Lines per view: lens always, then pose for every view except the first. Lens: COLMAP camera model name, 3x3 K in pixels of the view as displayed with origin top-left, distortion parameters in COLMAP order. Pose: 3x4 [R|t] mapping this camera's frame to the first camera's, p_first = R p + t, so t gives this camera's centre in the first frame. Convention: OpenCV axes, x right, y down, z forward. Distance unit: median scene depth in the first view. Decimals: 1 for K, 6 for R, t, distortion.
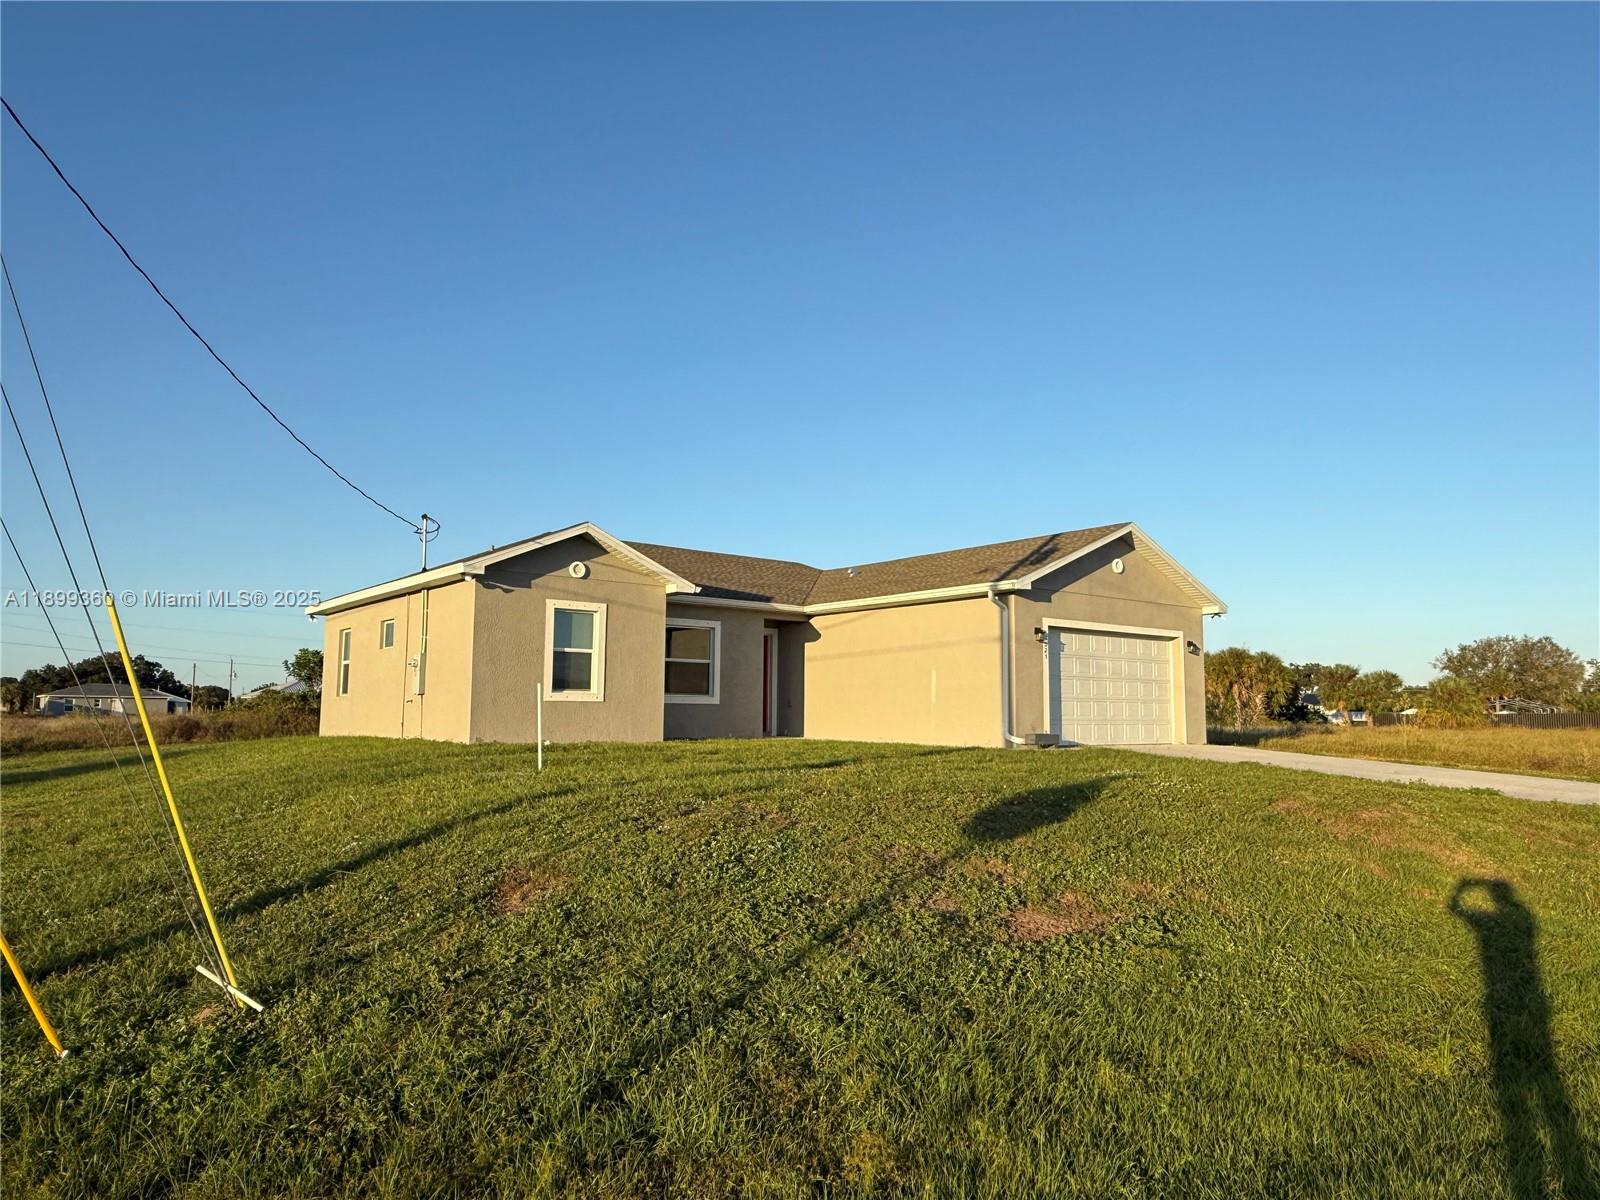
lens RADIAL K [[1061.9, 0, 800.0], [0, 1061.9, 600.0], [0, 0, 1]] dist [0.000607, -0.000372]
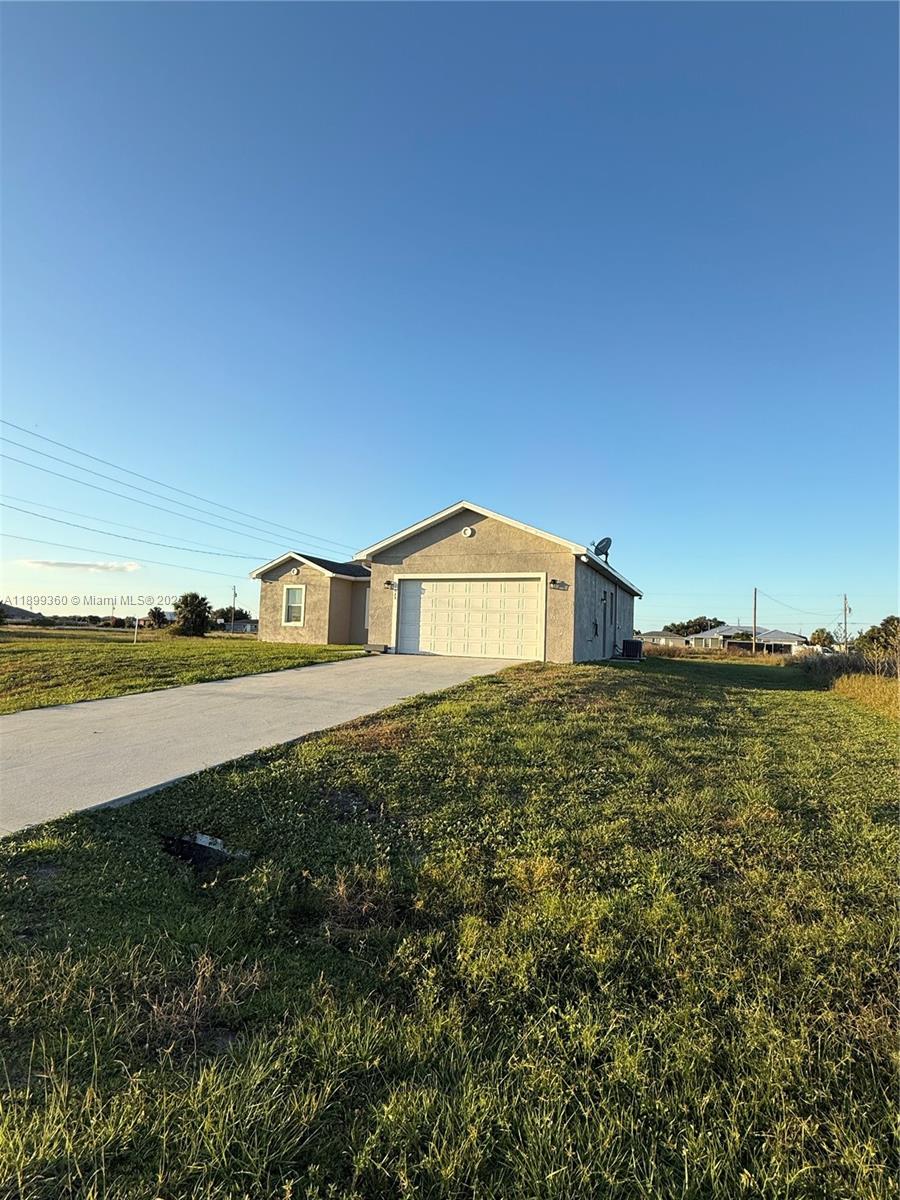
lens RADIAL K [[599.5, 0, 450.0], [0, 599.5, 600.0], [0, 0, 1]] dist [0.000284, 0.000046]
pose [[0.449232, -0.045757, -0.892243, 2.323430], [0.060871, 0.997934, -0.020530, 0.171116], [0.891339, -0.045089, 0.451090, 1.421140]]
